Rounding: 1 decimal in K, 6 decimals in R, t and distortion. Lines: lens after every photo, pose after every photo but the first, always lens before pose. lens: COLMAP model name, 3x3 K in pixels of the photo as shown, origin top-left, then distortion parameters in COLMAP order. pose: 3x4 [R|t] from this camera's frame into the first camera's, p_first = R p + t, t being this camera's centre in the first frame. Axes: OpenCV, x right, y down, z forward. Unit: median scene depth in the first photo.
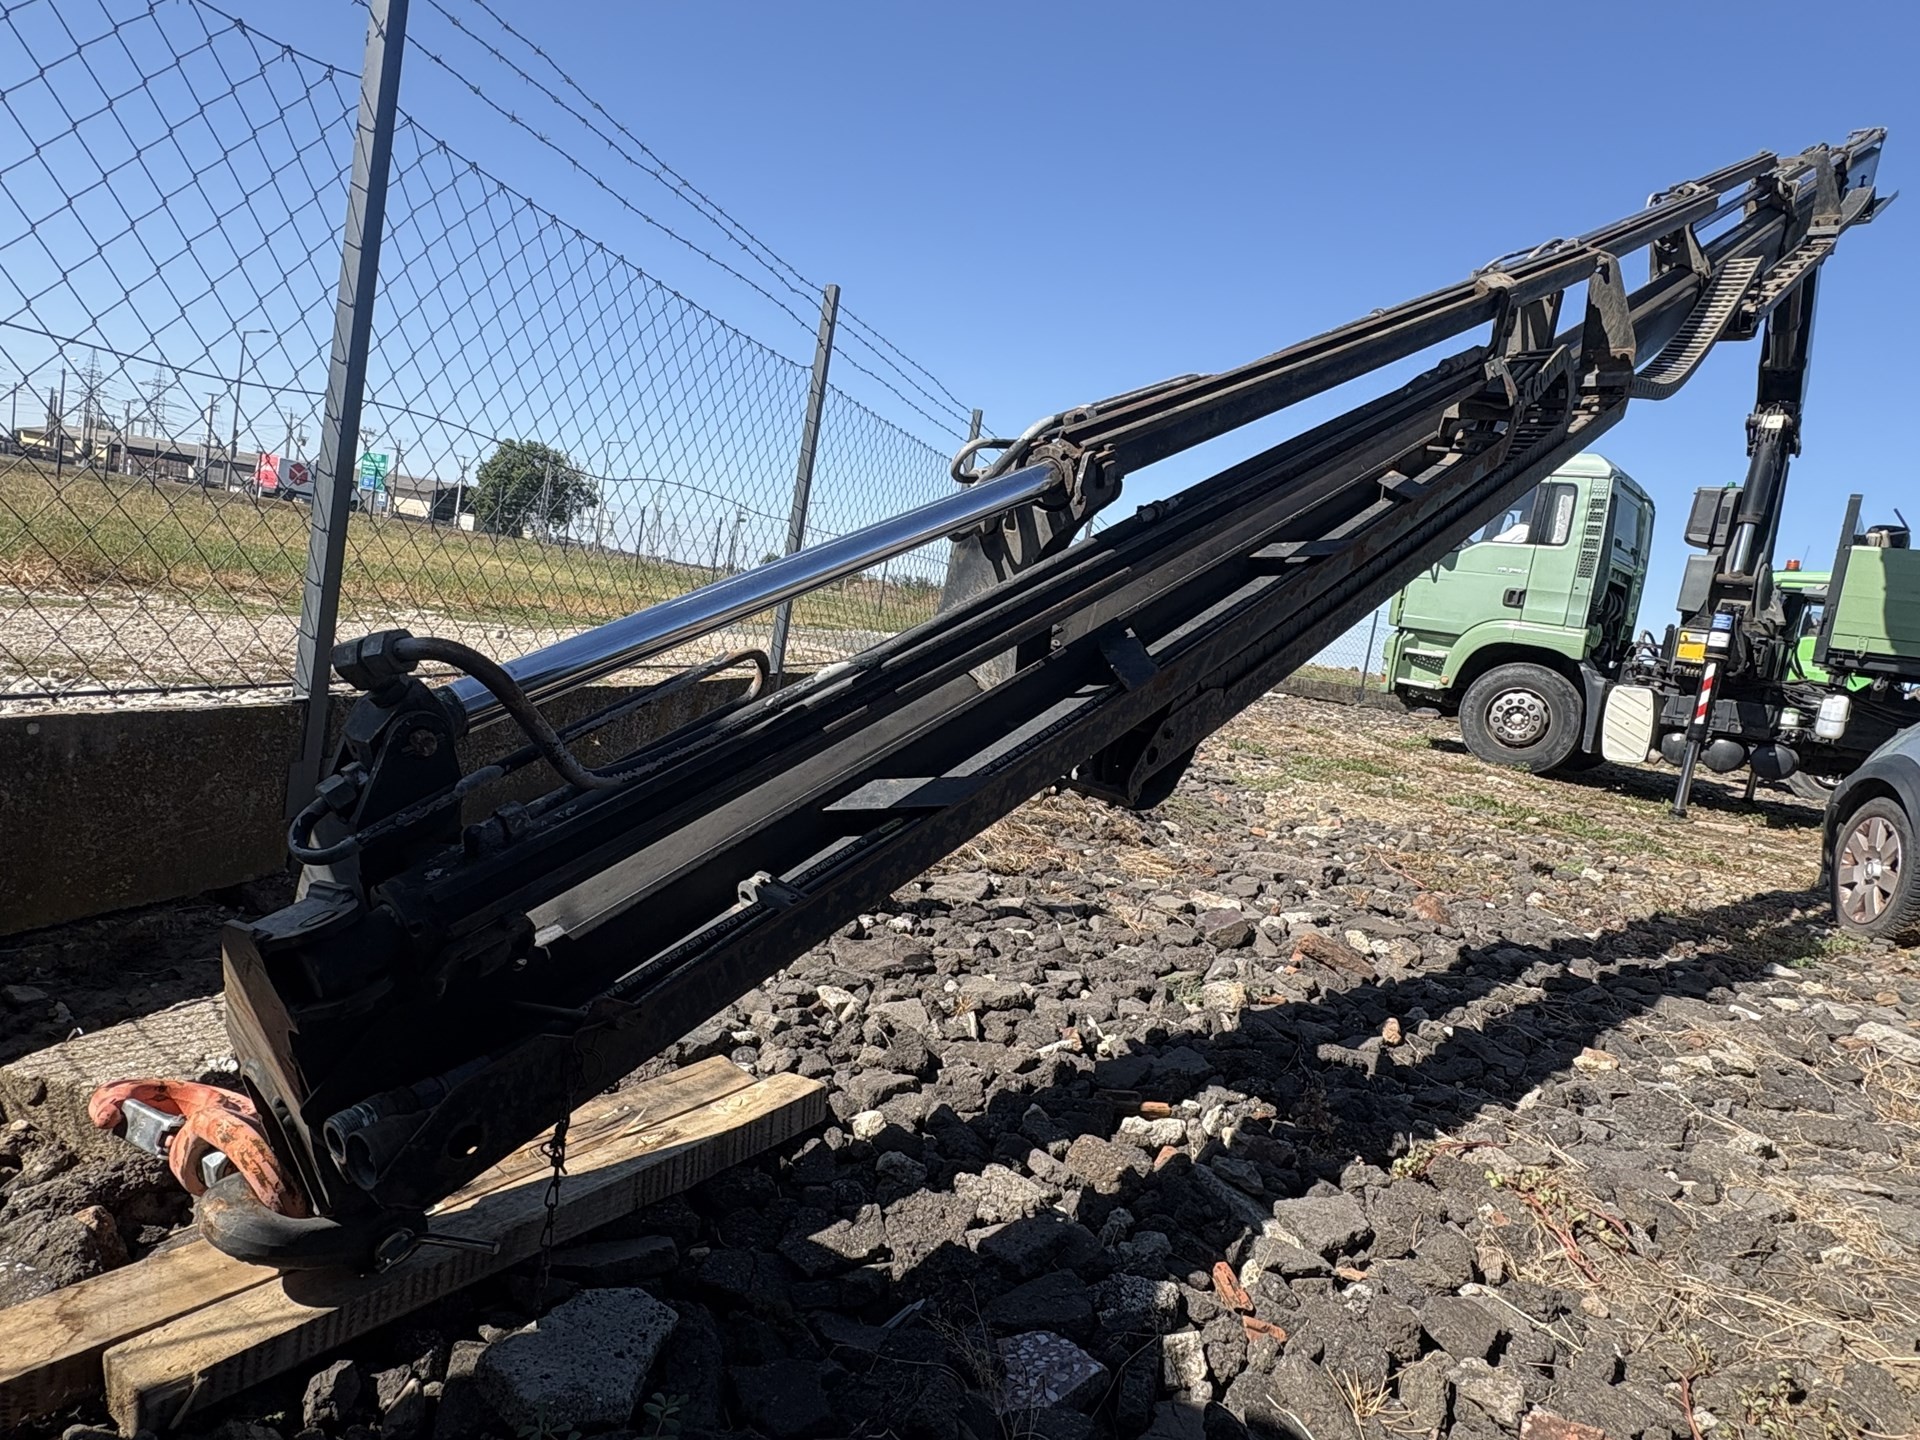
lens RADIAL K [[1127.5, 0, 960.0], [0, 1127.5, 720.0], [0, 0, 1]] dist [0.002512, 0.002063]
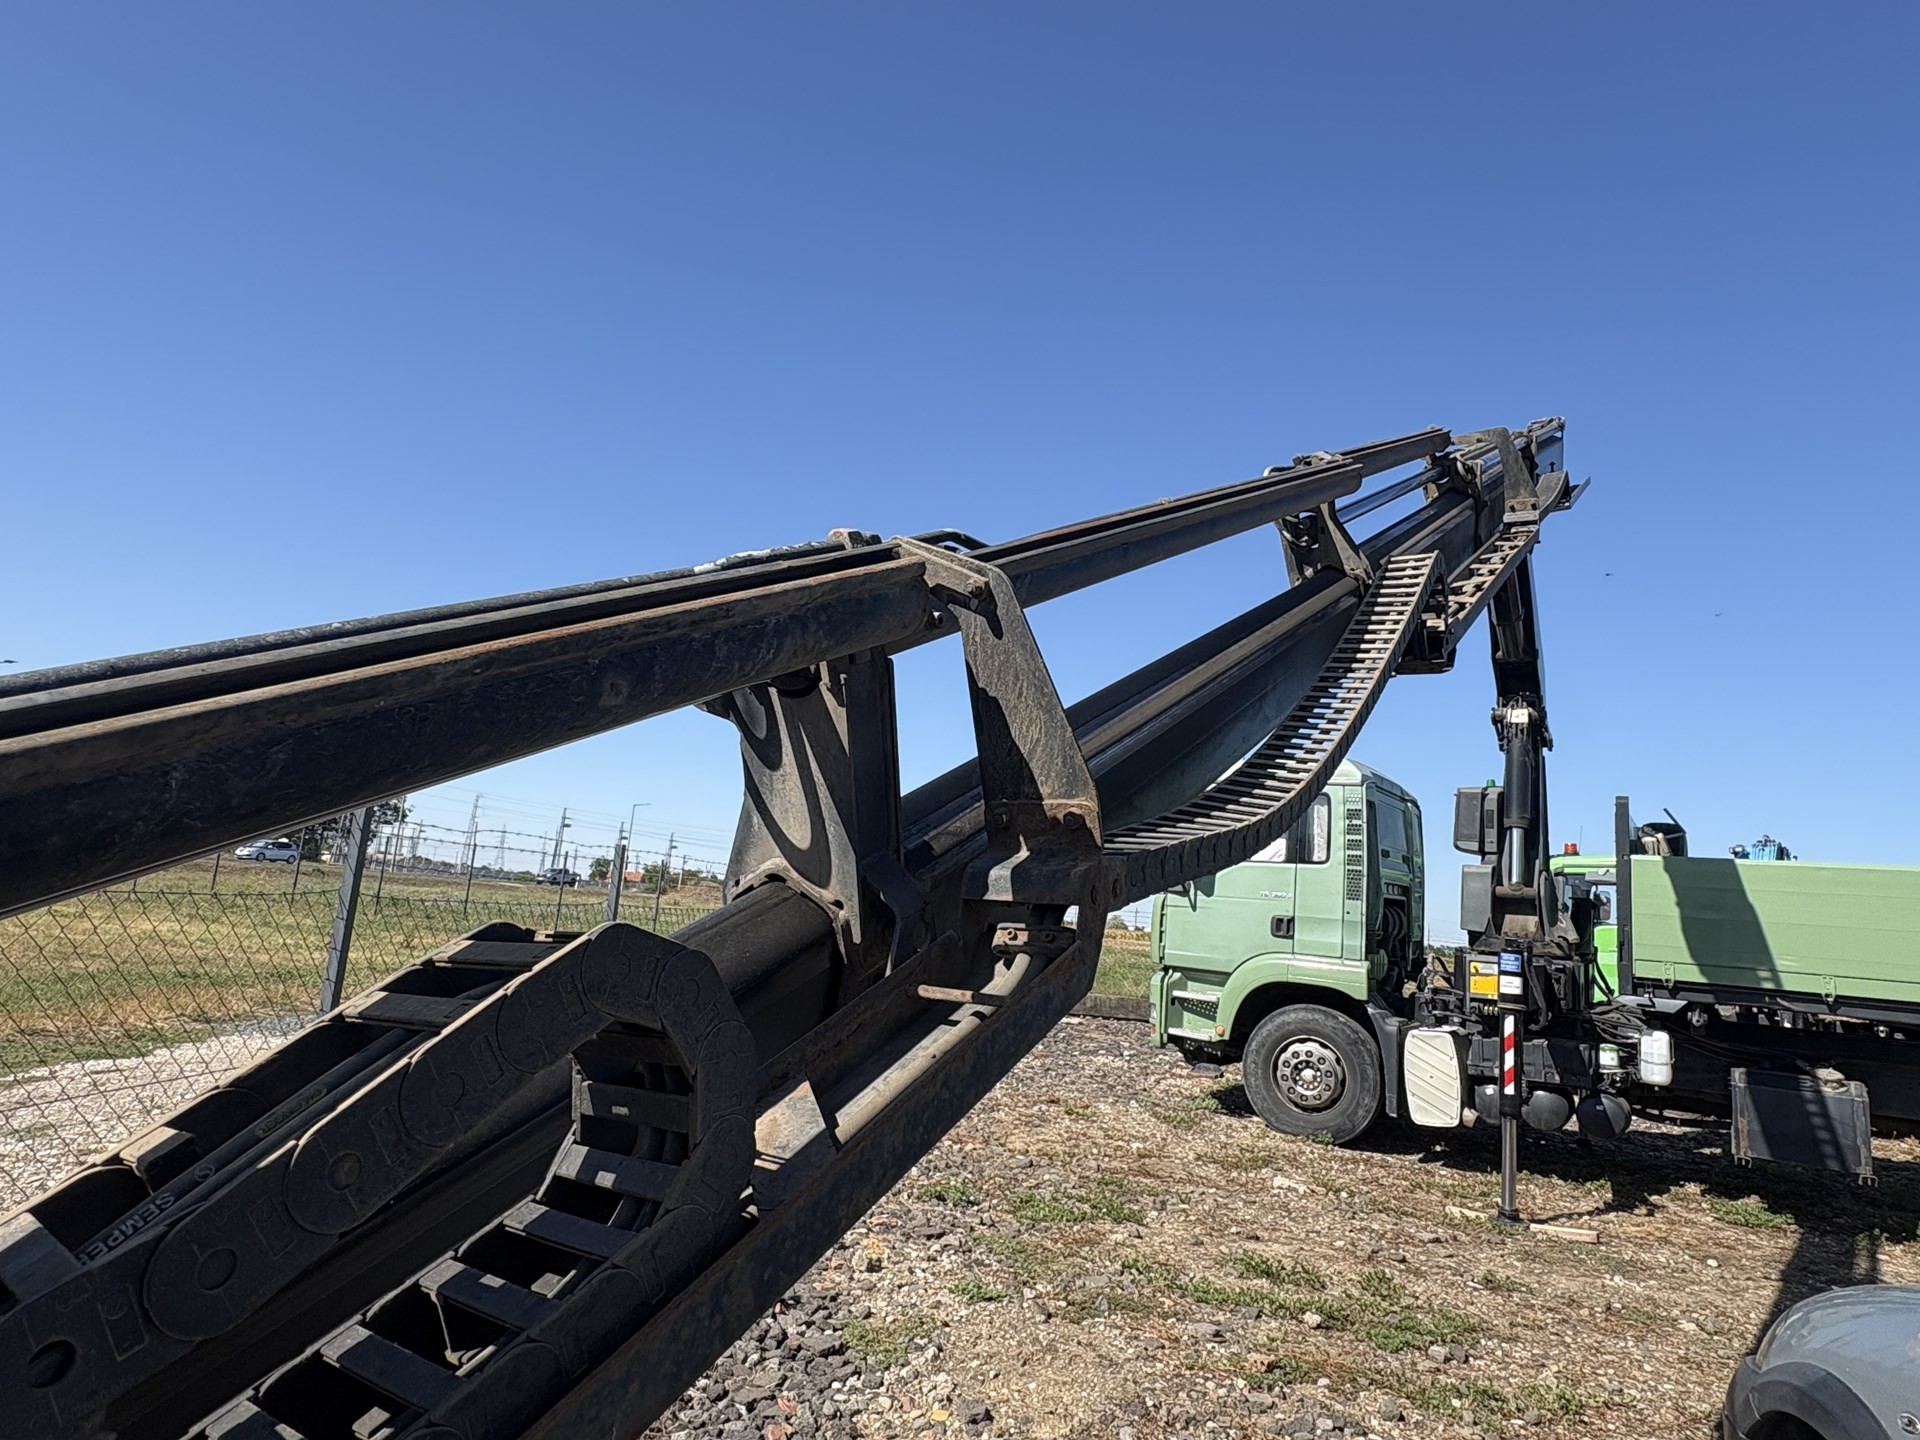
lens RADIAL K [[1127.5, 0, 960.0], [0, 1127.5, 720.0], [0, 0, 1]] dist [0.002512, 0.002063]
pose [[0.988488, -0.049480, 0.142979, 0.145137], [0.083419, 0.966634, -0.242197, -0.077588], [-0.126225, 0.251336, 0.959634, 0.186210]]
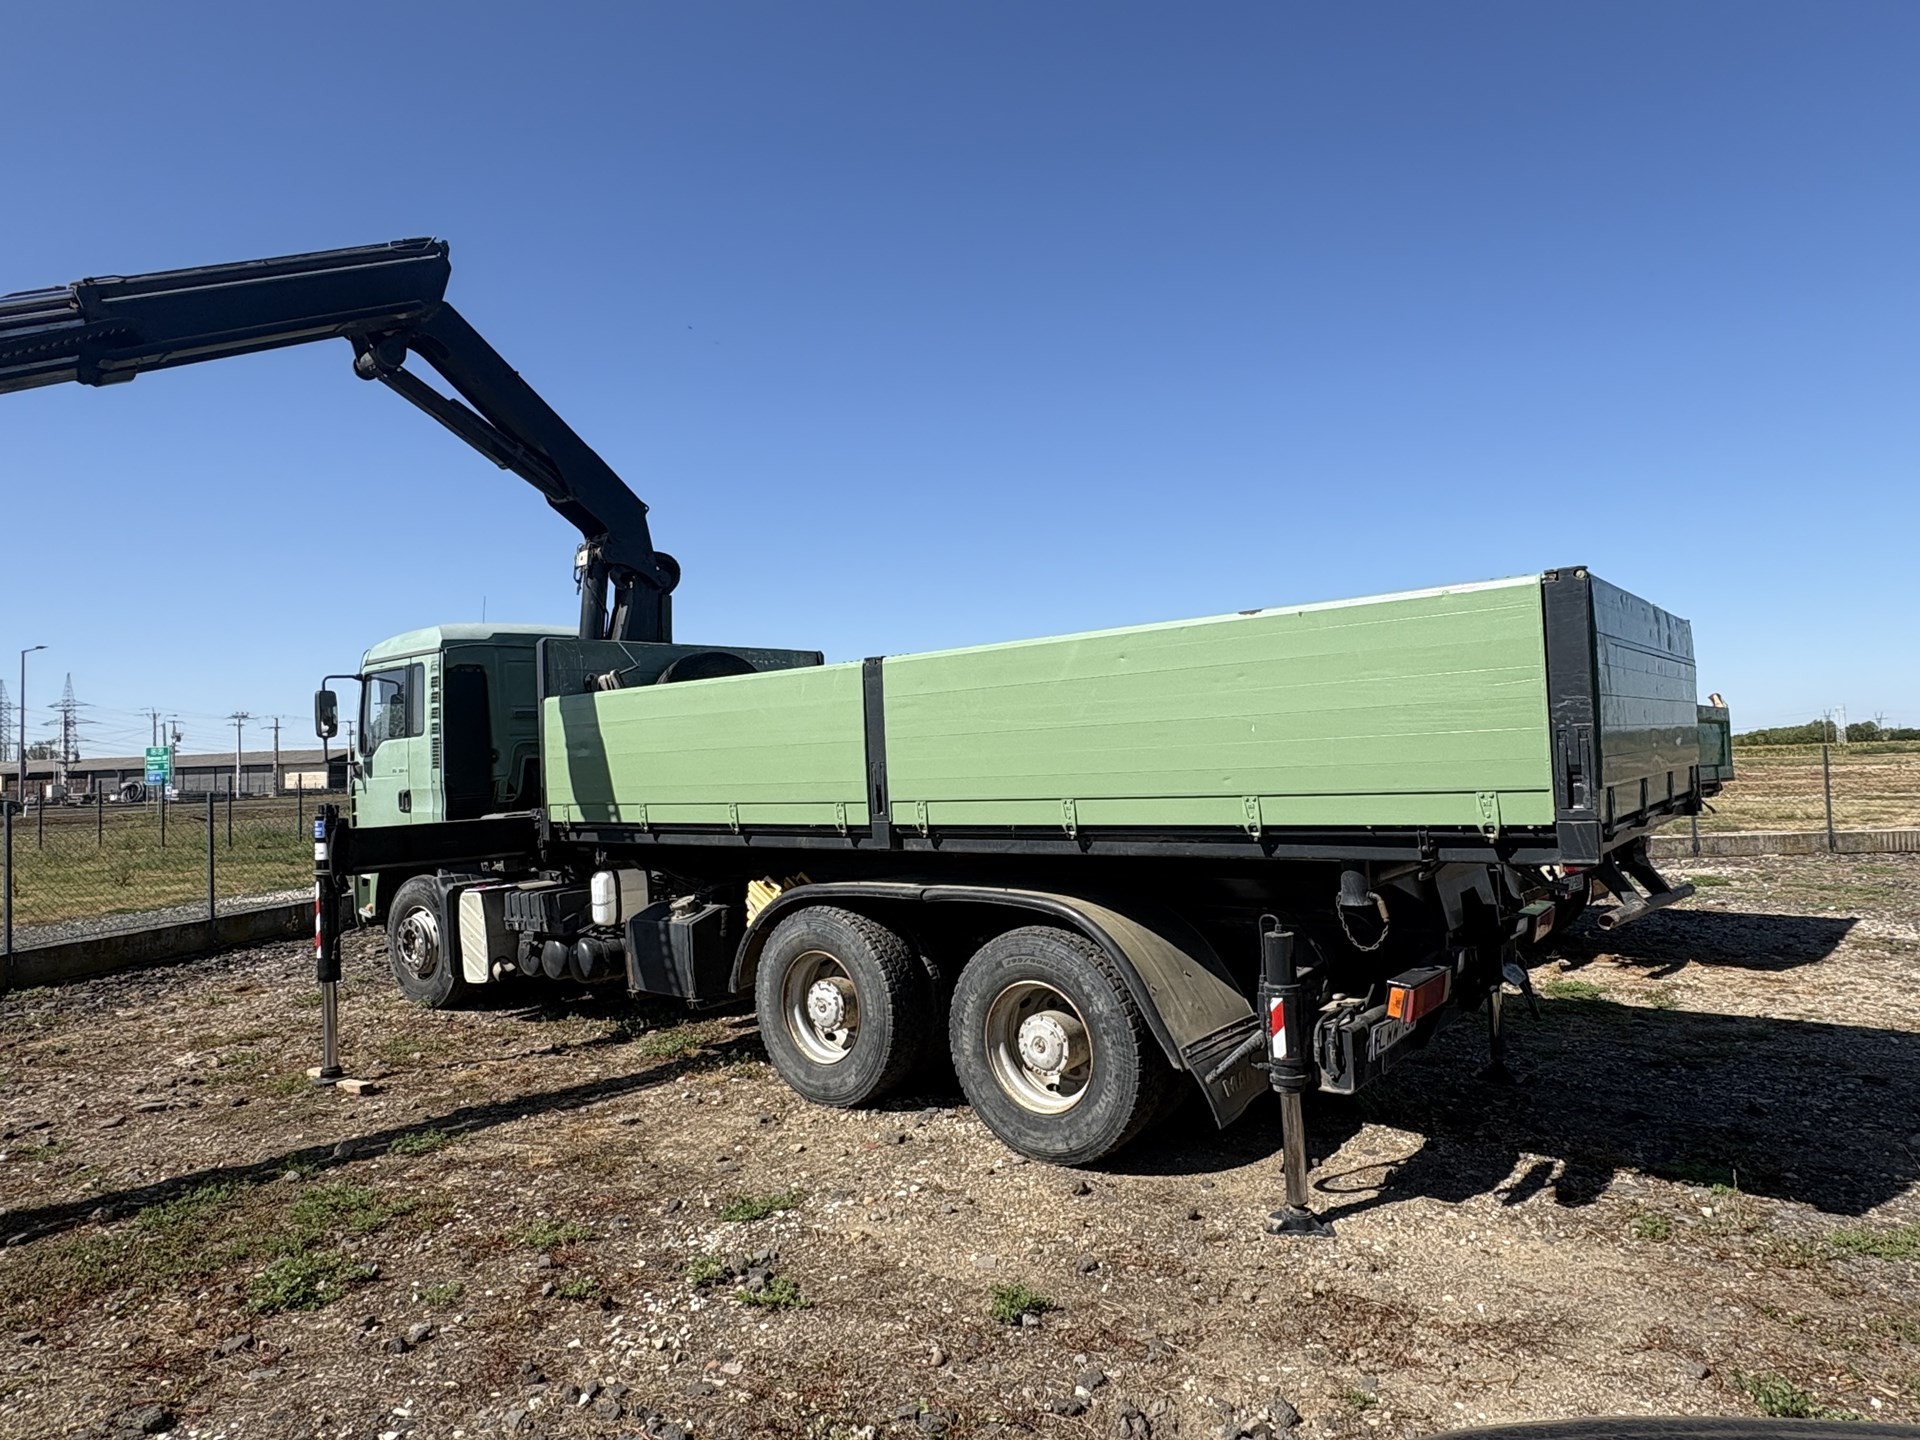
lens RADIAL K [[1127.5, 0, 960.0], [0, 1127.5, 720.0], [0, 0, 1]] dist [0.002512, 0.002063]
pose [[0.982306, -0.184858, 0.030050, 0.941772], [0.187239, 0.972873, -0.135863, 0.028189], [-0.004119, 0.139086, 0.990272, 0.157552]]
